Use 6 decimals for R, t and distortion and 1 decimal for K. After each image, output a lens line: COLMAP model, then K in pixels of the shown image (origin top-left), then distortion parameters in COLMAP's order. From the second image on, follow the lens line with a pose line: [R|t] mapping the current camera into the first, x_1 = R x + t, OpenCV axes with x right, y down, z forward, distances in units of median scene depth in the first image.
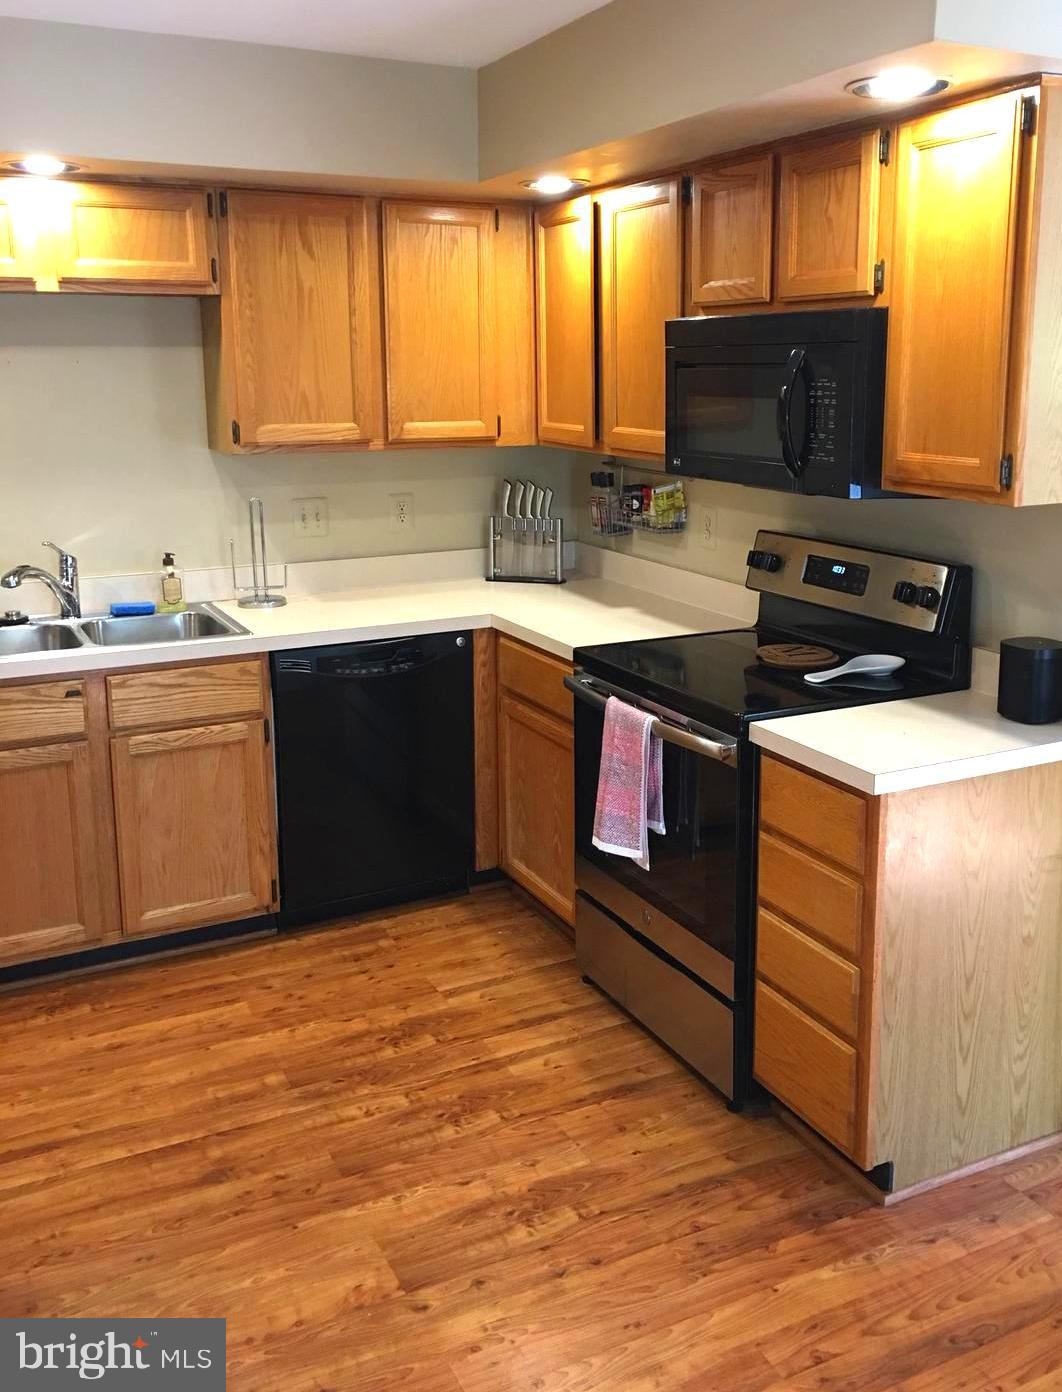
lens RADIAL K [[1302.2, 0, 563.0], [0, 1302.2, 603.0], [0, 0, 1]] dist [0.035341, 0.000000]
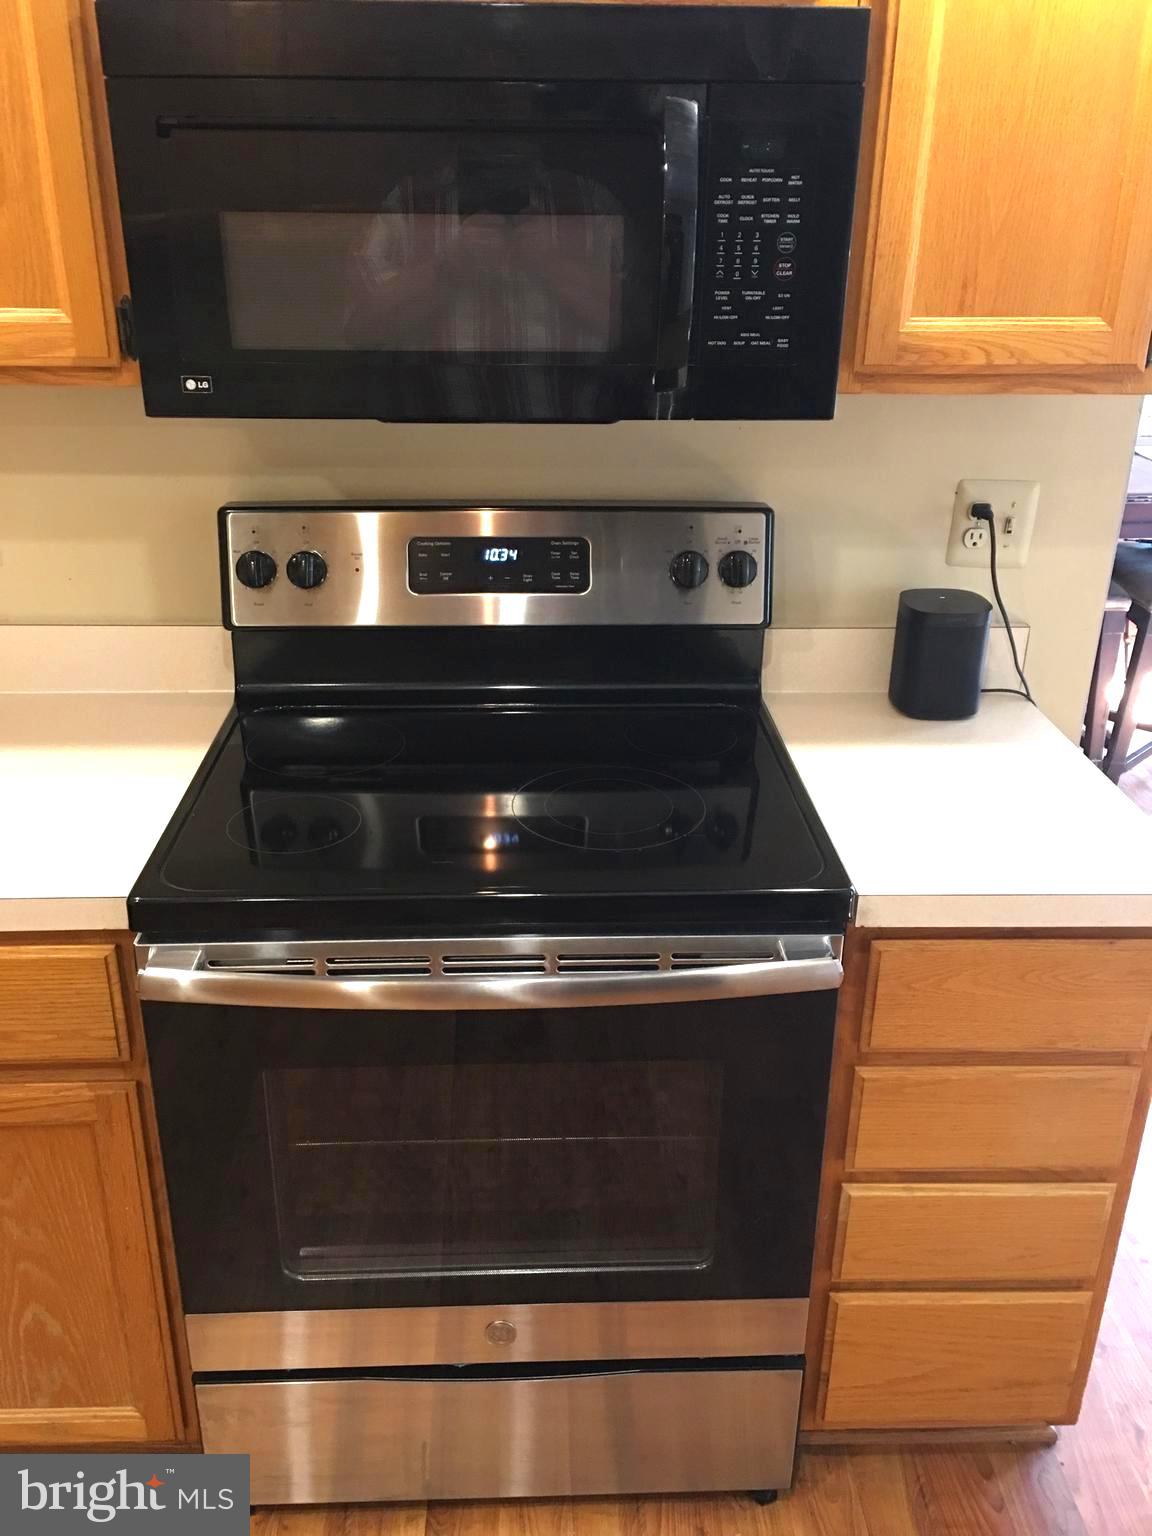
lens RADIAL K [[1297.3, 0, 572.4], [0, 1297.3, 752.8], [0, 0, 1]] dist [0.091396, -0.122335]
pose [[0.421368, -0.348287, 0.837344, -0.249973], [0.159798, 0.937382, 0.309483, -0.108650], [-0.892700, 0.003399, 0.450638, 0.700271]]
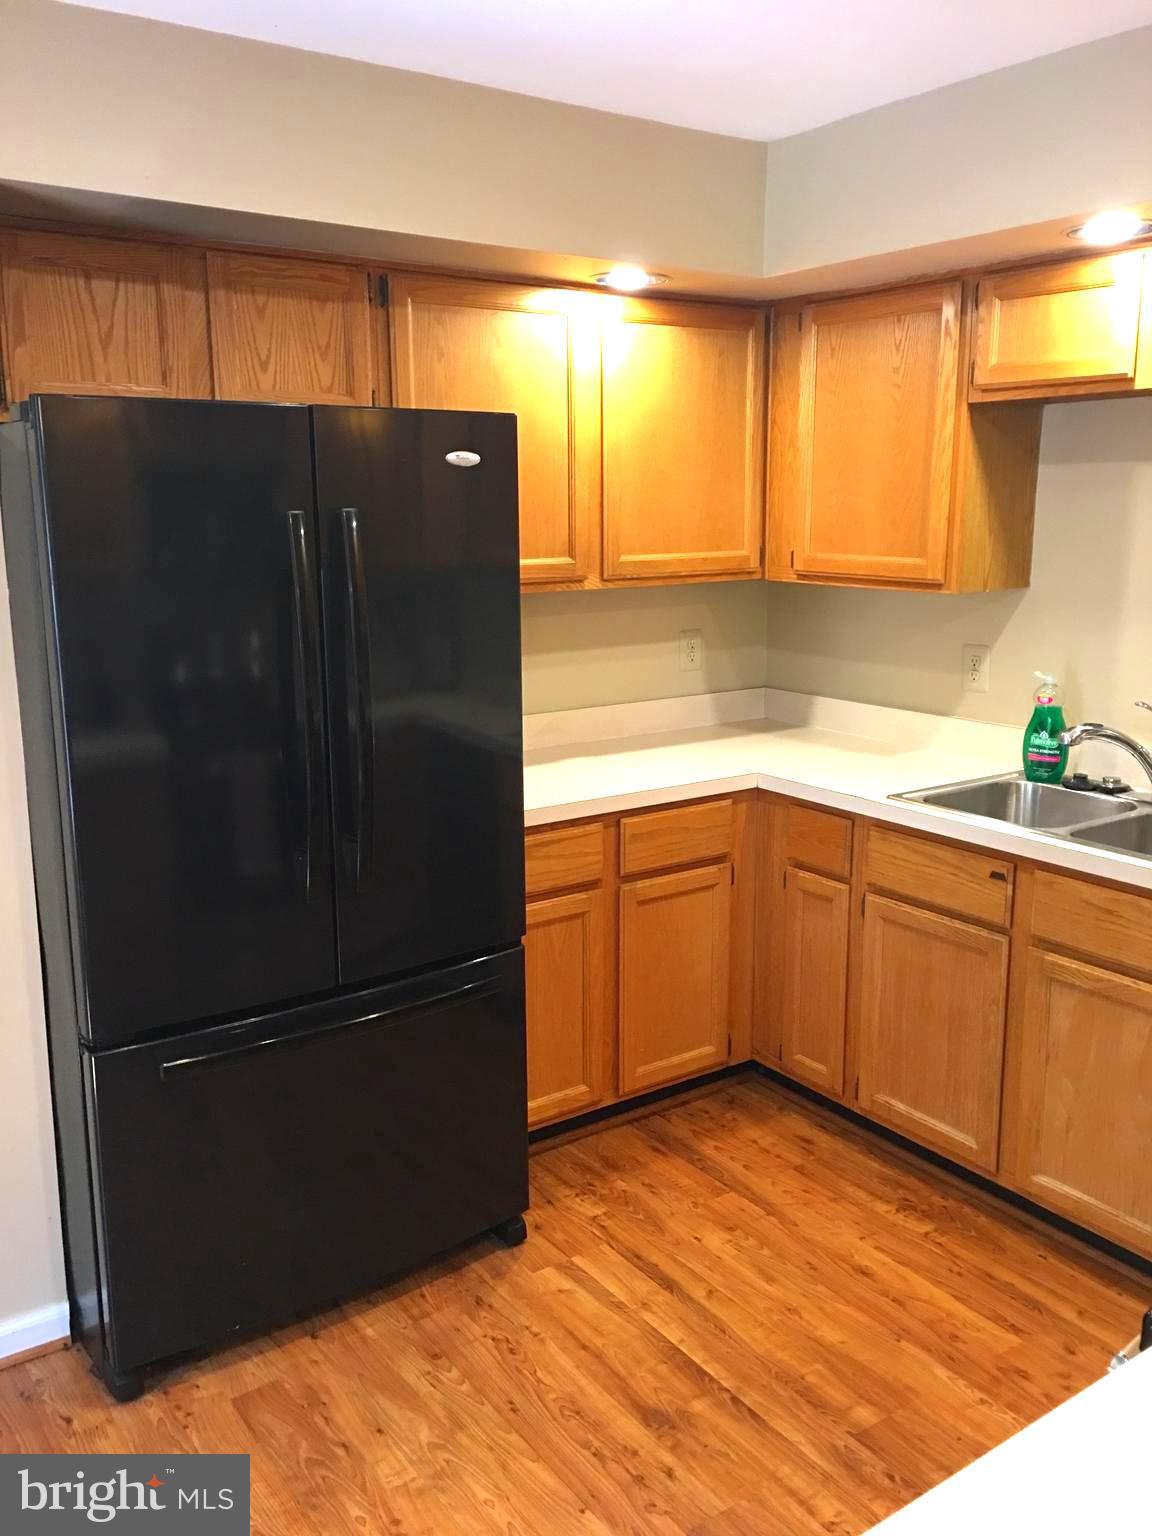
lens RADIAL K [[1297.3, 0, 568.7], [0, 1297.3, 751.6], [0, 0, 1]] dist [0.091396, -0.122335]
pose [[0.138839, 0.193078, -0.971311, 0.388603], [-0.177366, 0.969799, 0.167425, -0.100016], [0.974302, 0.149033, 0.168891, 0.584332]]
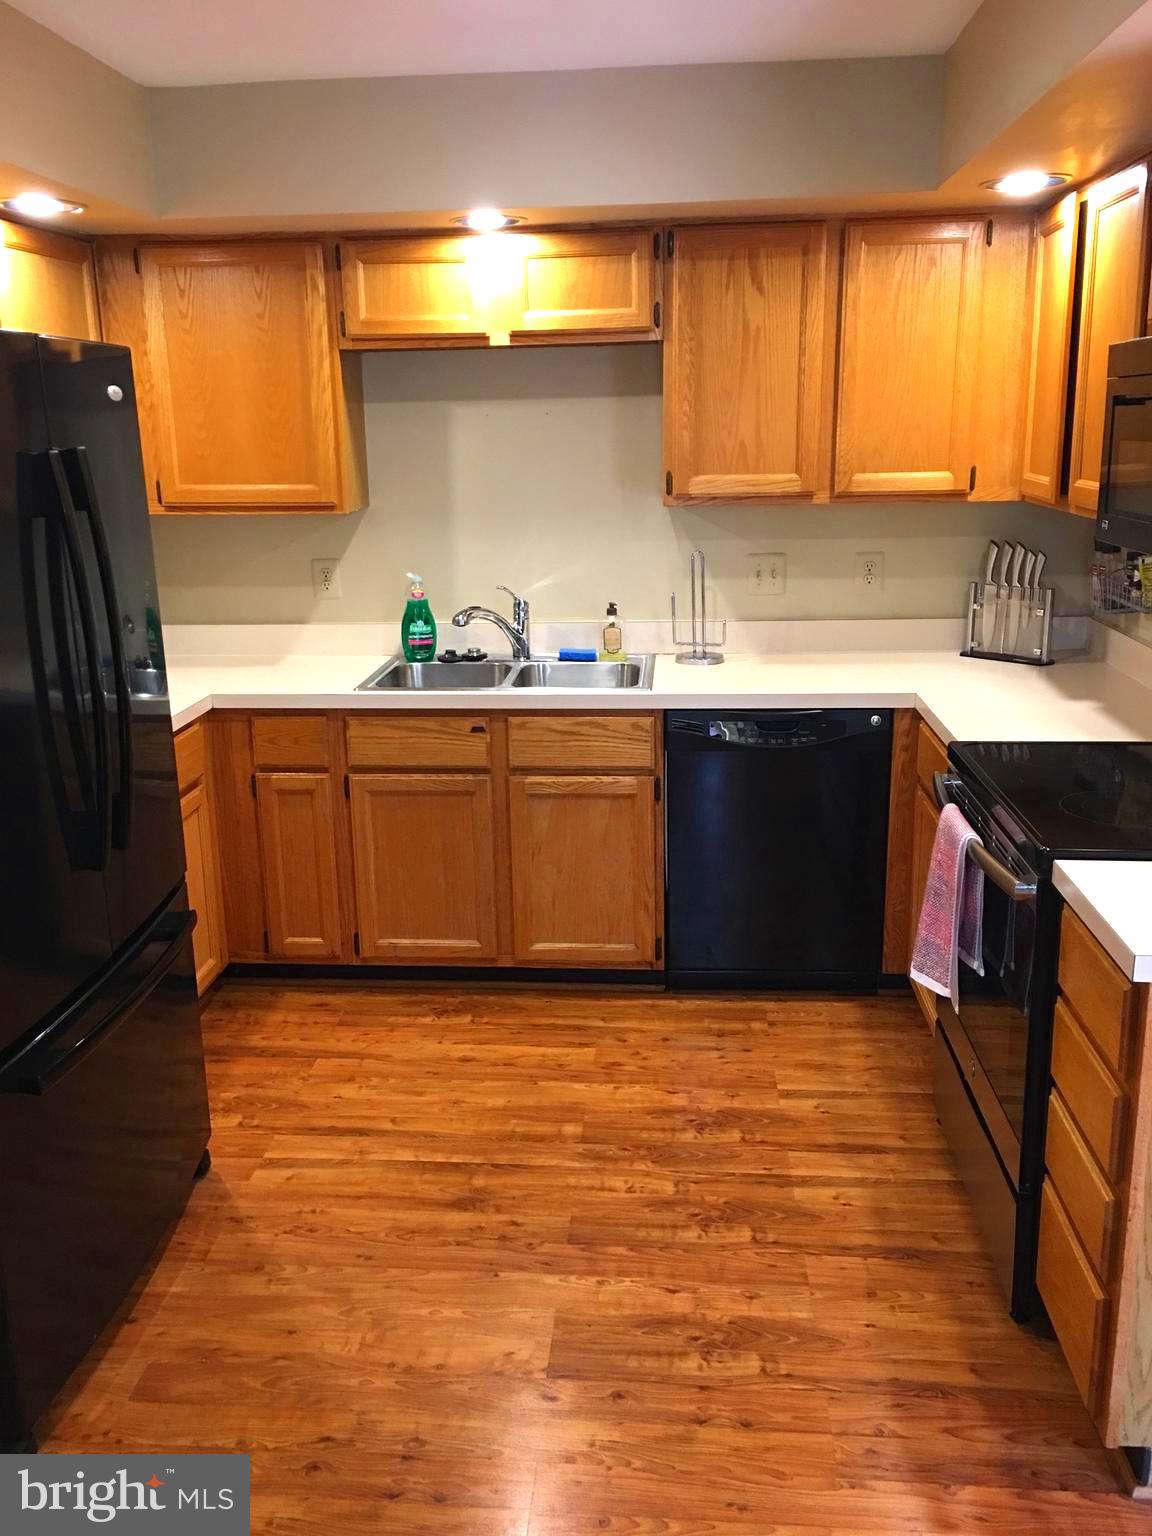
lens RADIAL K [[1297.3, 0, 566.6], [0, 1297.3, 741.3], [0, 0, 1]] dist [0.091396, -0.122335]
pose [[0.848393, 0.115588, -0.516594, 0.238614], [-0.081405, 0.992750, 0.088438, -0.021011], [0.523071, -0.032977, 0.851651, 0.134915]]
